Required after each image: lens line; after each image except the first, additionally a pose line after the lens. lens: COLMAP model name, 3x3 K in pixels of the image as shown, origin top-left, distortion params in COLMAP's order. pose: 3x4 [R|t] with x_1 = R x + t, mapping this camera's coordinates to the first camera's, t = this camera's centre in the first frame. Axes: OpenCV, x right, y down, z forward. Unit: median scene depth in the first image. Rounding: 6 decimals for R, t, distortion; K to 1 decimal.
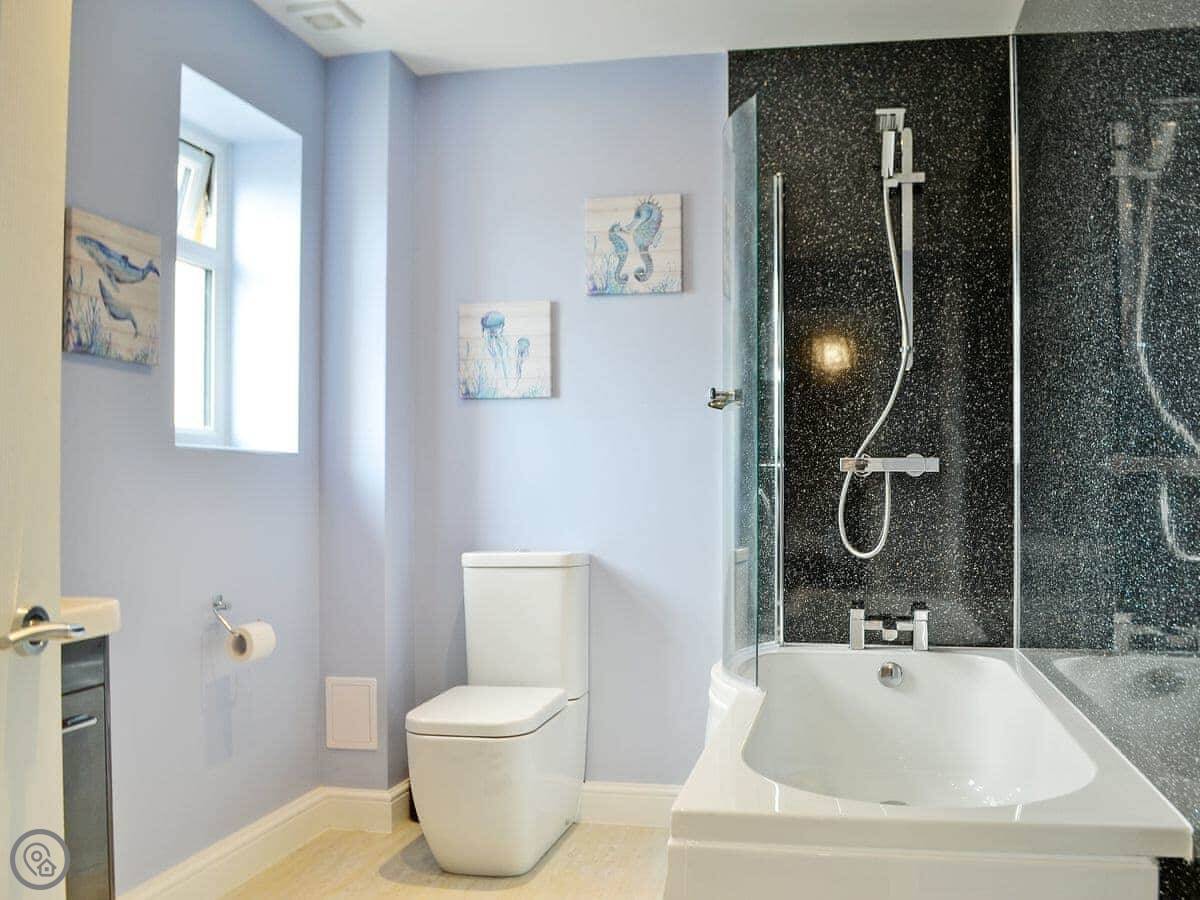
lens RADIAL K [[1209.4, 0, 600.0], [0, 1209.4, 450.0], [0, 0, 1]] dist [-0.062125, -0.003102]
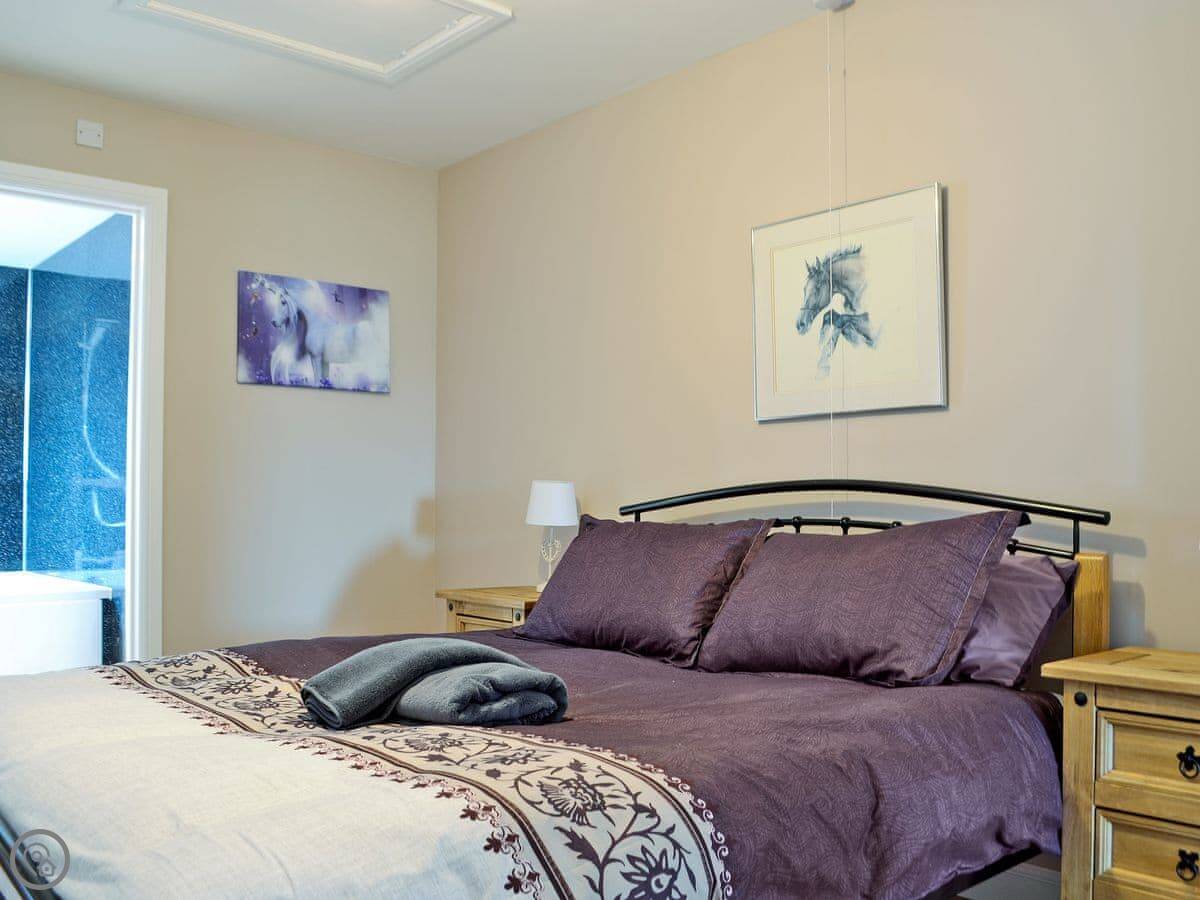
lens RADIAL K [[1209.4, 0, 600.0], [0, 1209.4, 450.0], [0, 0, 1]] dist [-0.062125, -0.003102]
pose [[0.651087, 0.024703, 0.758601, -0.556957], [-0.017226, 0.999694, -0.017770, -0.021507], [-0.758808, -0.001498, 0.651313, -1.067444]]
